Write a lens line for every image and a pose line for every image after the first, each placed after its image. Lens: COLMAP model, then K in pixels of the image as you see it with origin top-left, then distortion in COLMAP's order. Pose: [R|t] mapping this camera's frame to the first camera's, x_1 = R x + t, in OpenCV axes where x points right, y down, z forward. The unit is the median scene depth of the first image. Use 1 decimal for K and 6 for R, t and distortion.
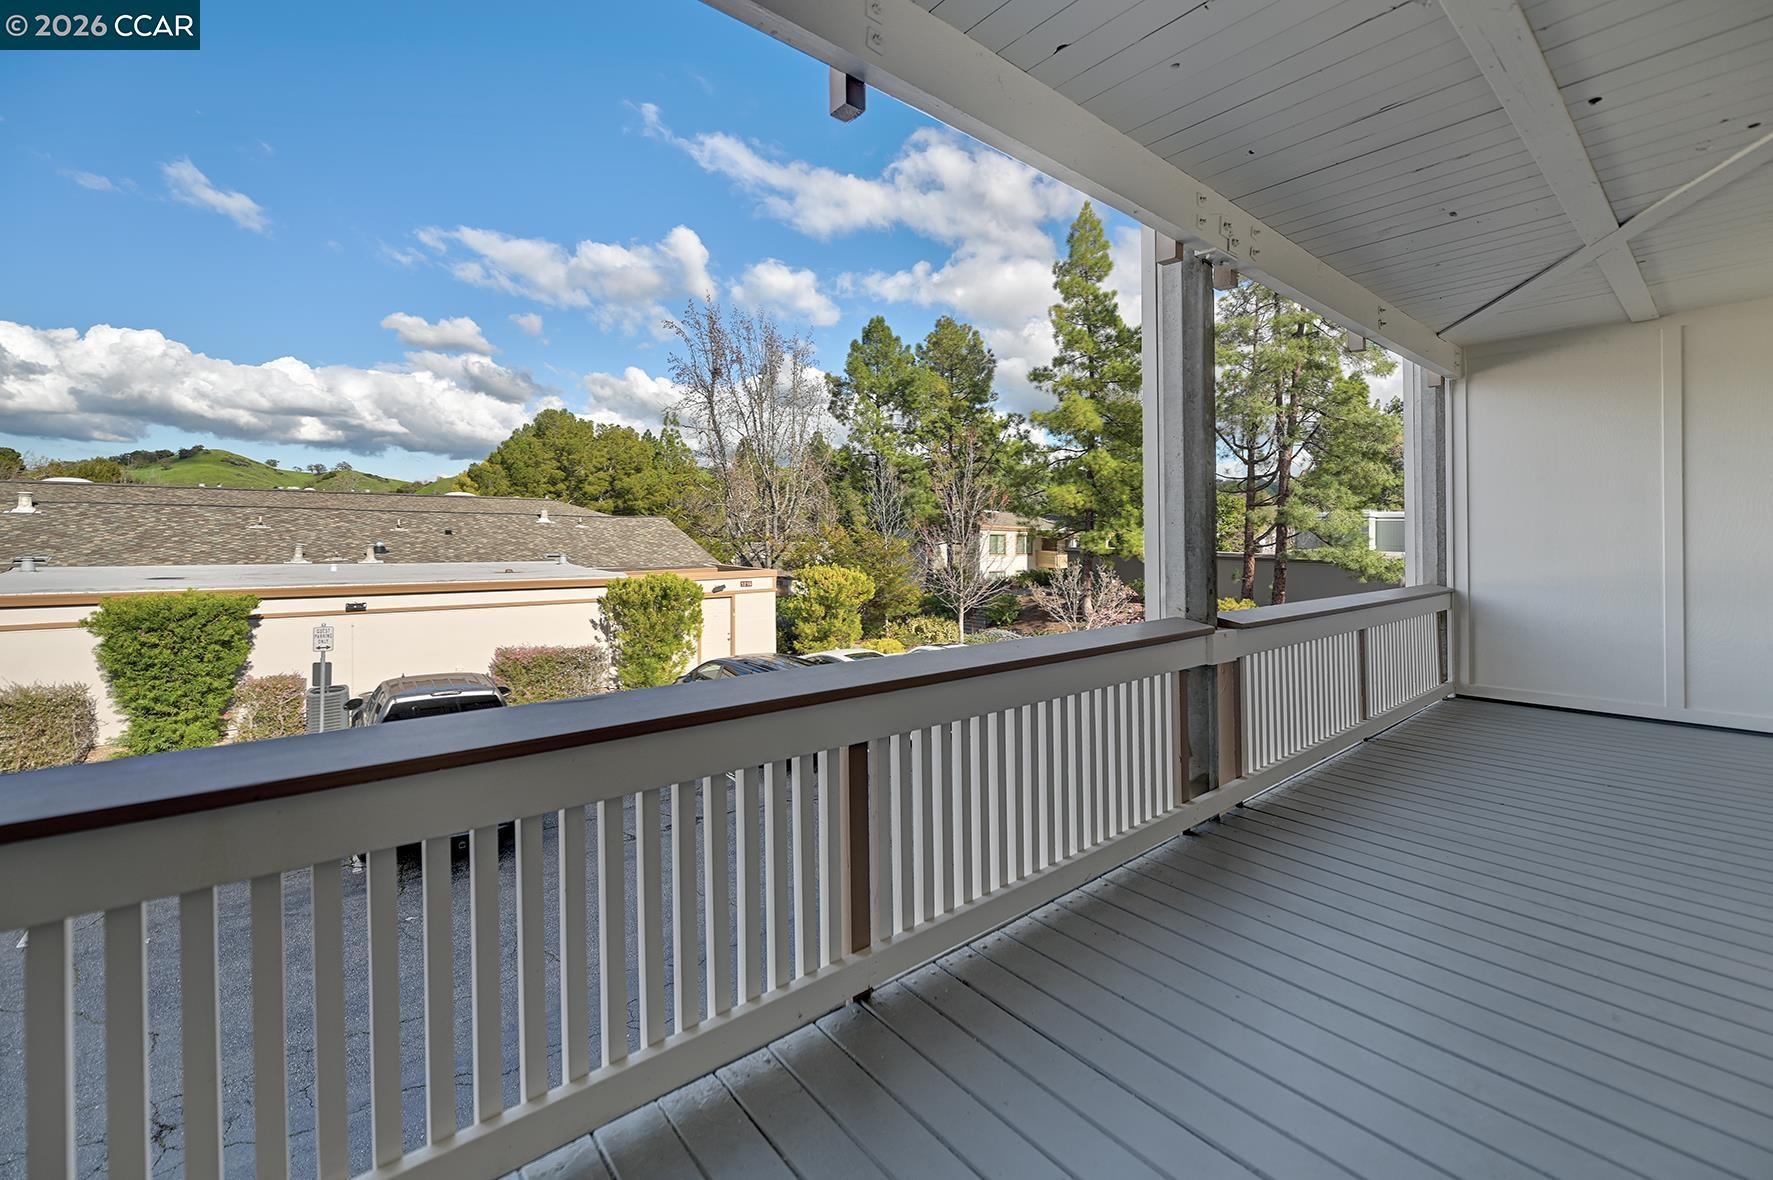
lens RADIAL K [[753.2, 0, 887.3], [0, 753.2, 530.0], [0, 0, 1]] dist [-0.002809, -0.000699]
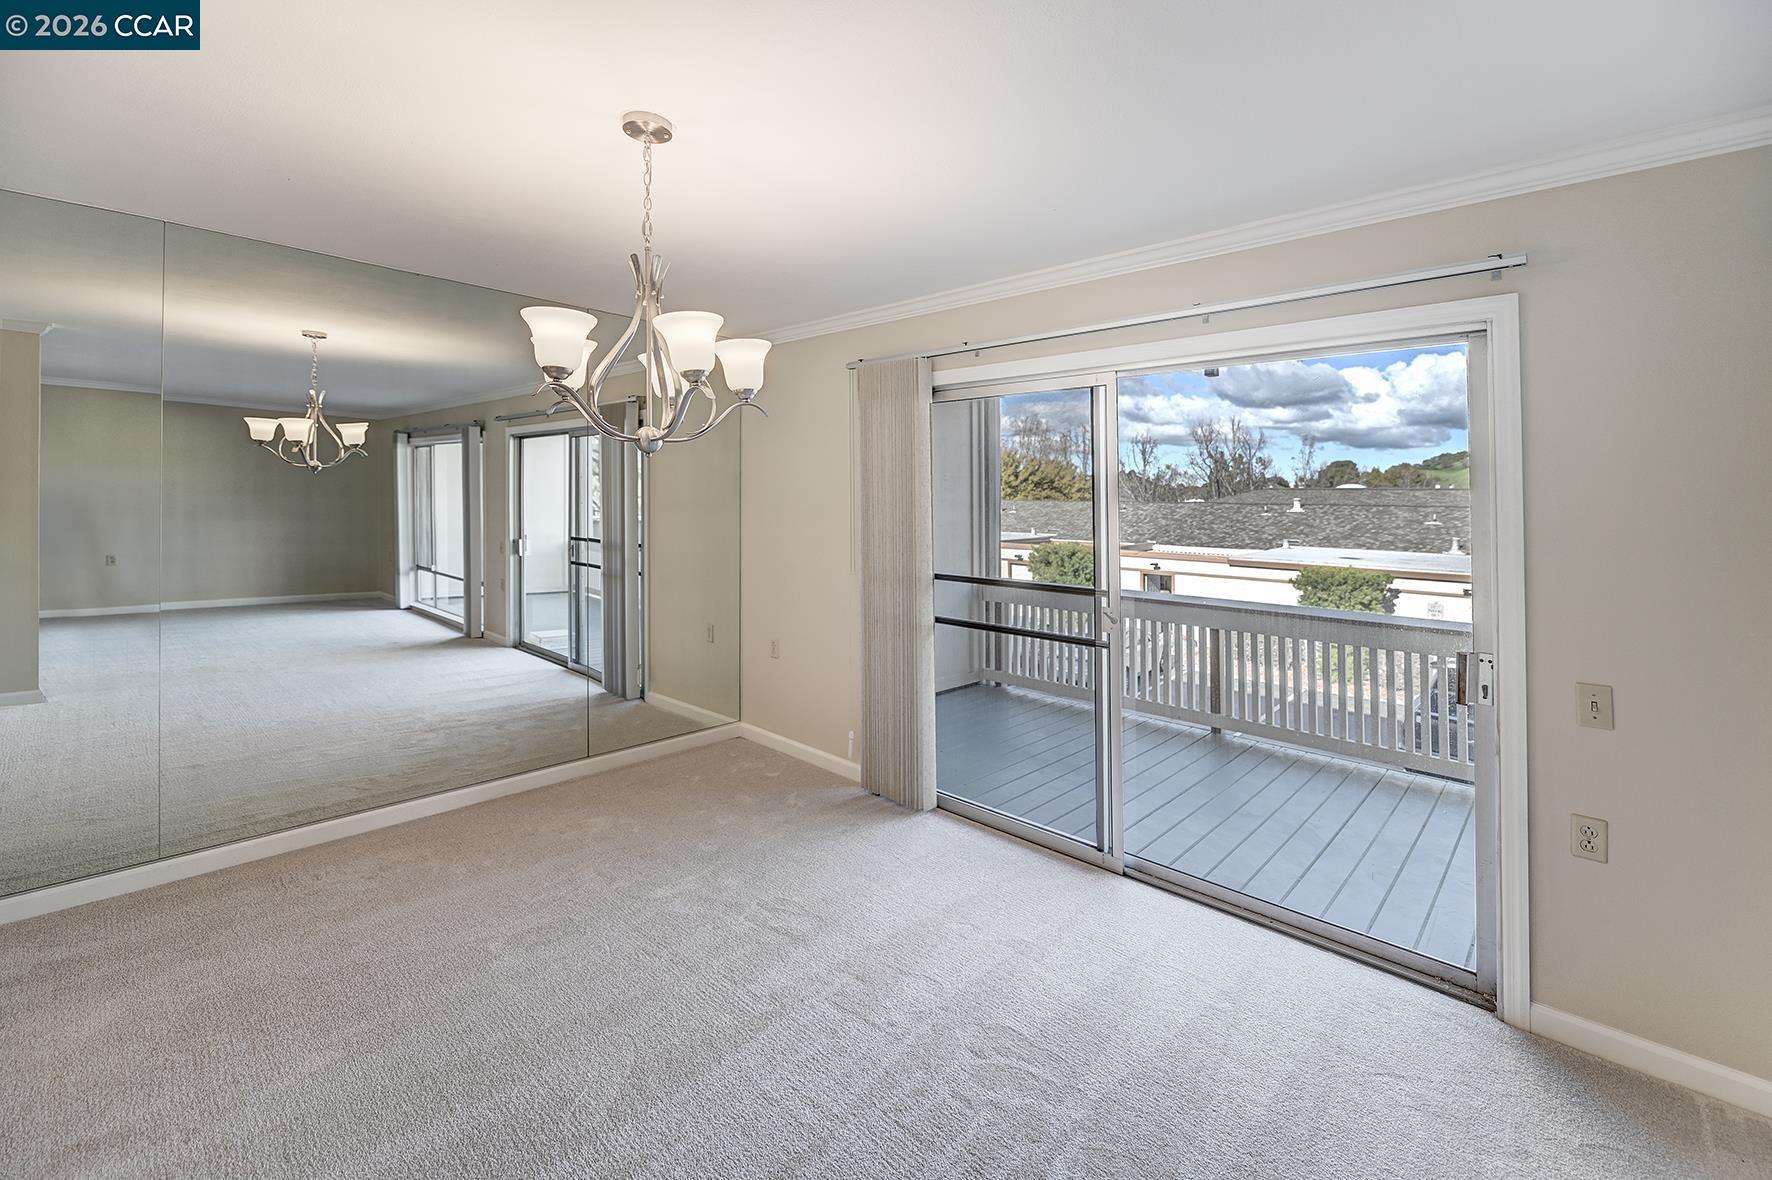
lens RADIAL K [[735.0, 0, 883.0], [0, 735.0, 510.3], [0, 0, 1]] dist [-0.000217, -0.000075]
pose [[0.117284, 0.001514, -0.993097, 0.103600], [-0.016025, 0.999872, -0.000368, -0.003829], [0.992969, 0.015958, 0.117293, -0.020781]]
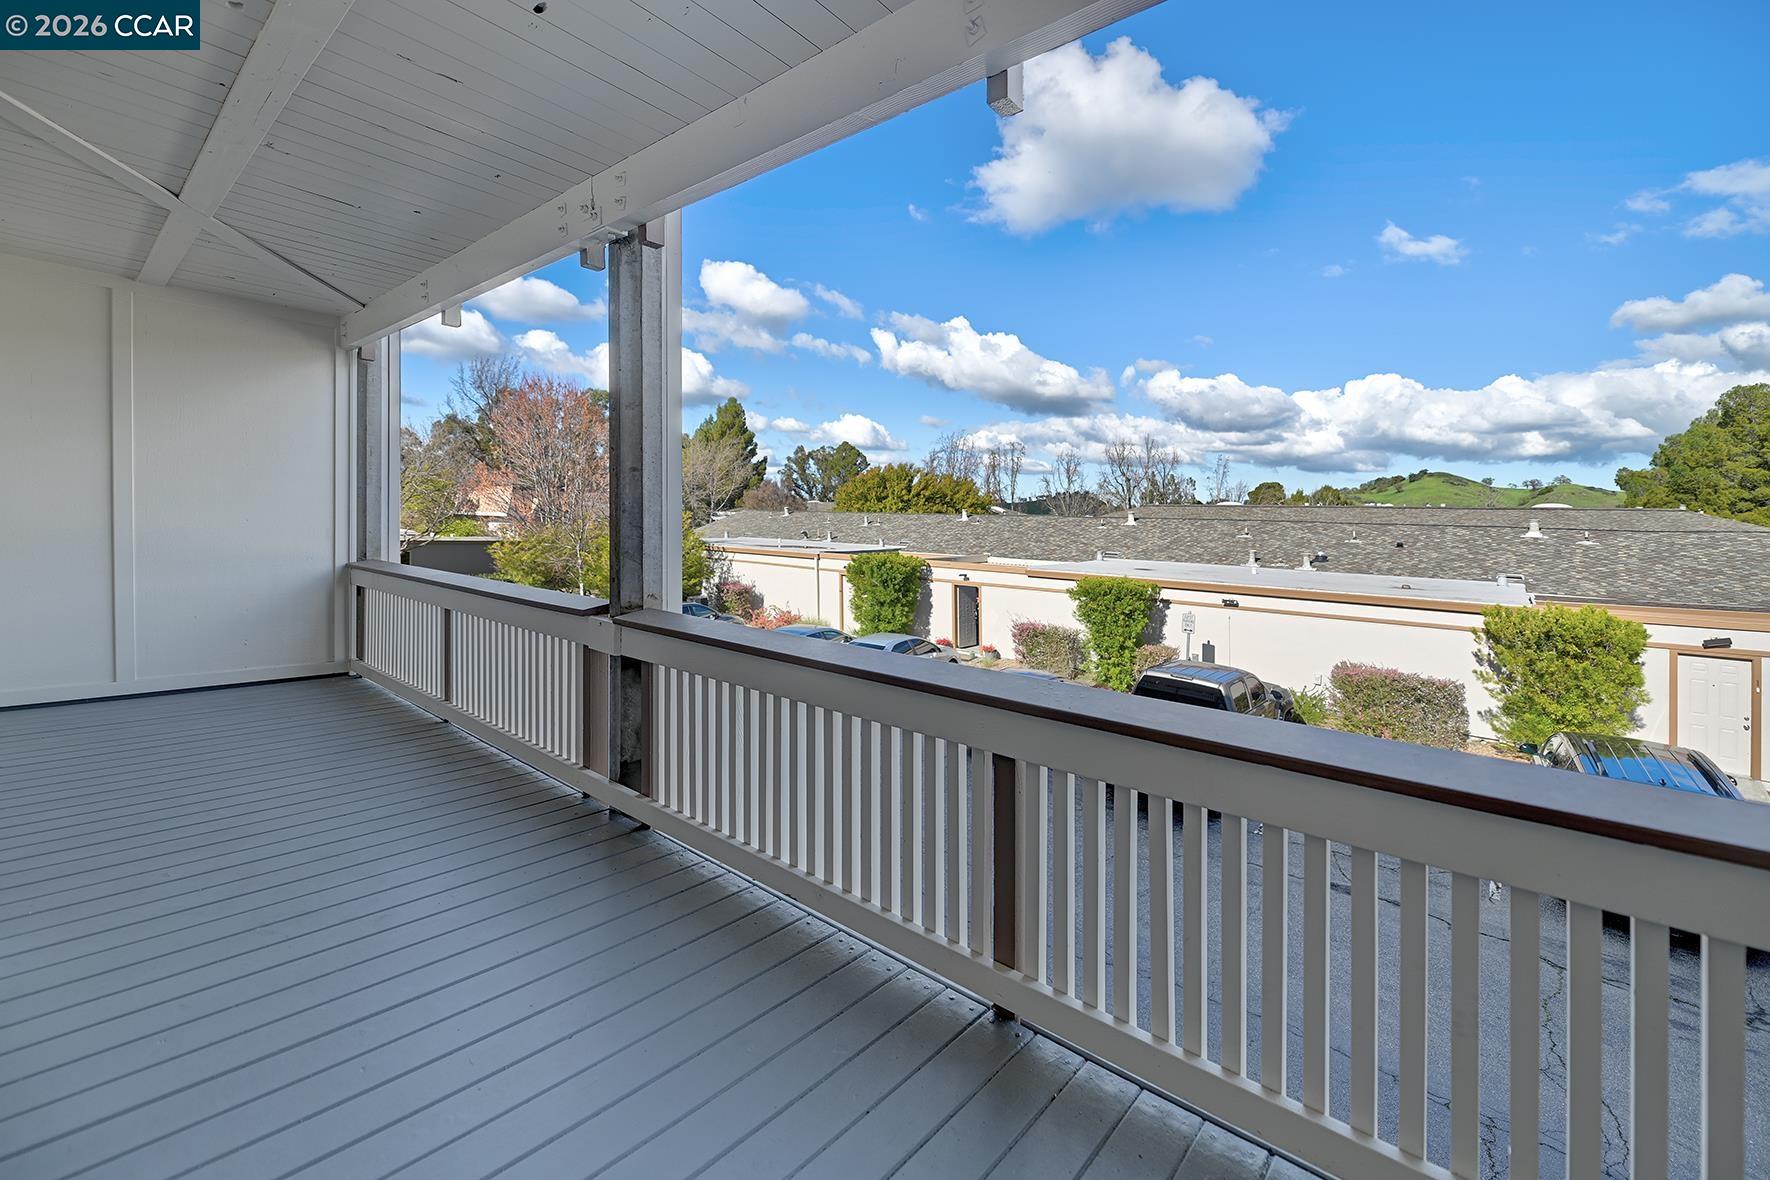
lens RADIAL K [[734.4, 0, 882.6], [0, 734.4, 535.0], [0, 0, 1]] dist [-0.022139, -0.000392]
pose [[0.147277, 0.010361, -0.989041, 0.106904], [-0.026257, 0.999634, 0.006562, 0.000692], [0.988747, 0.025003, 0.147495, 0.086360]]
